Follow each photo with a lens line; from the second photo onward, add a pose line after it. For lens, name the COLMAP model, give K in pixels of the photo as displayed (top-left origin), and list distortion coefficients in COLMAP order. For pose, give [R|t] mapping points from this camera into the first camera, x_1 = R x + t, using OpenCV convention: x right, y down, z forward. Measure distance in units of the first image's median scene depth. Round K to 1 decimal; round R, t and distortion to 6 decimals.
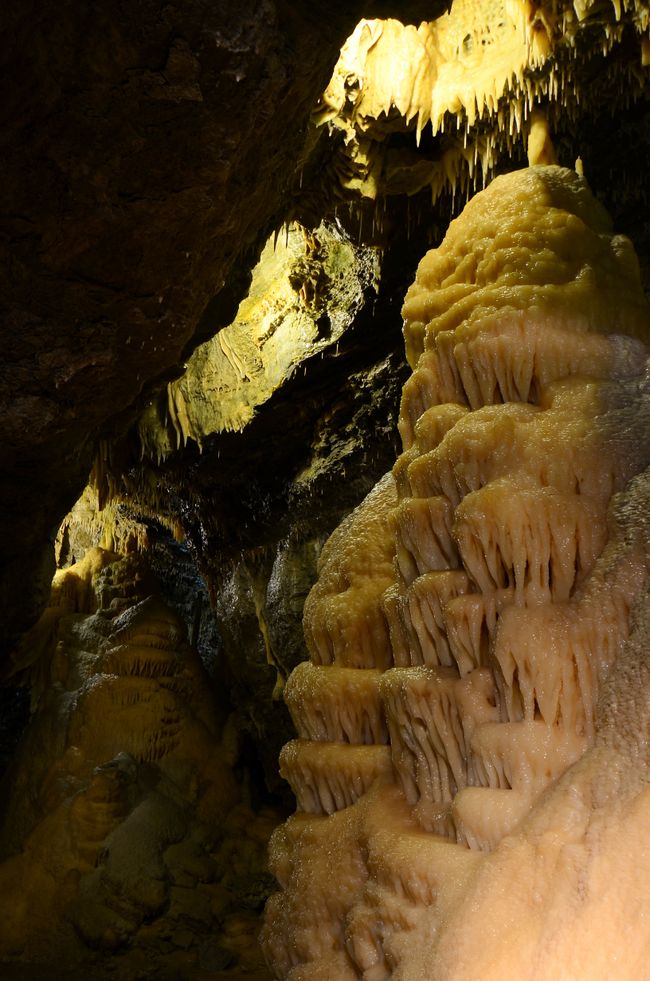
lens RADIAL K [[997.5, 0, 304.7], [0, 997.5, 479.6], [0, 0, 1]] dist [-0.012792, 0.000000]
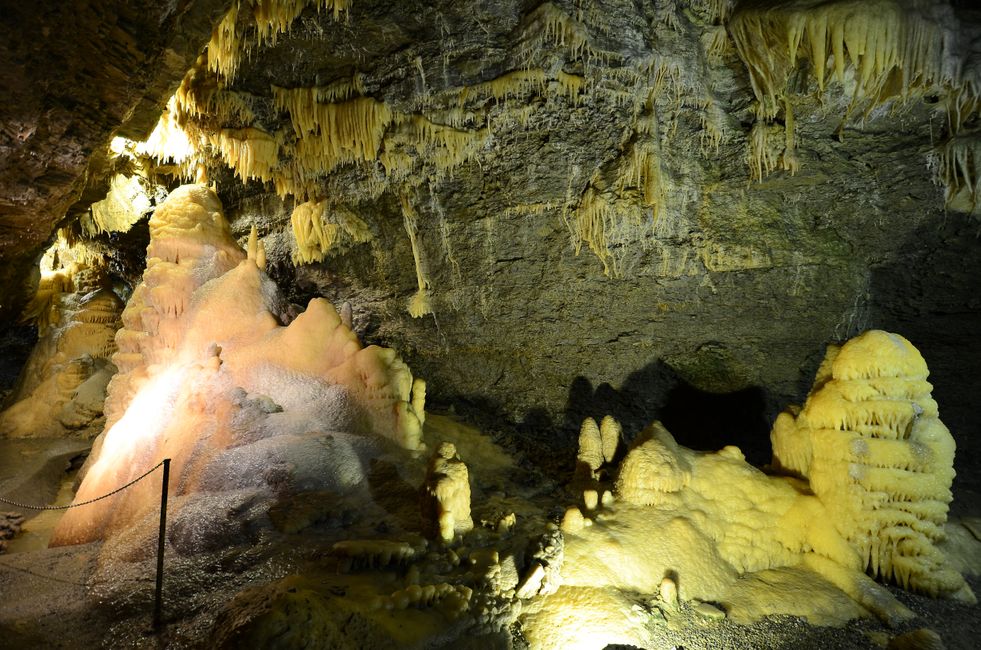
lens RADIAL K [[430.6, 0, 492.1], [0, 430.6, 326.4], [0, 0, 1]] dist [0.006819, -0.006592]
pose [[0.872646, -0.002842, 0.488346, 0.394734], [-0.106788, 0.974672, 0.196496, -0.241490], [-0.476536, -0.223621, 0.850240, -0.810531]]
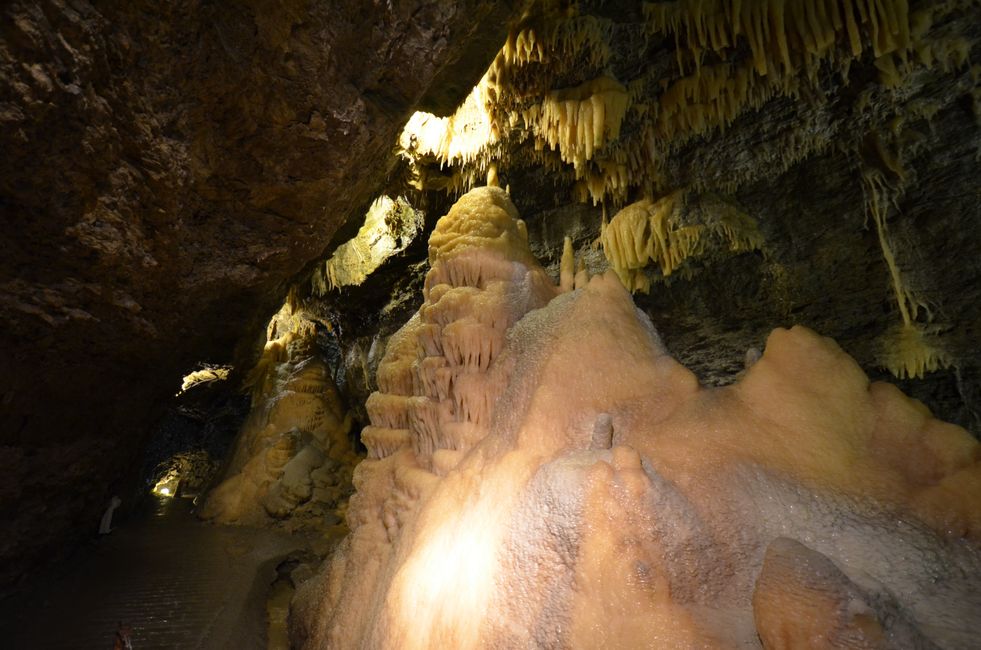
lens RADIAL K [[430.6, 0, 488.5], [0, 430.6, 321.7], [0, 0, 1]] dist [0.006819, -0.006592]
pose [[0.974983, 0.065992, 0.212256, 0.034369], [-0.072234, 0.997150, 0.021782, -0.016737], [-0.210214, -0.036569, 0.976971, -0.004883]]
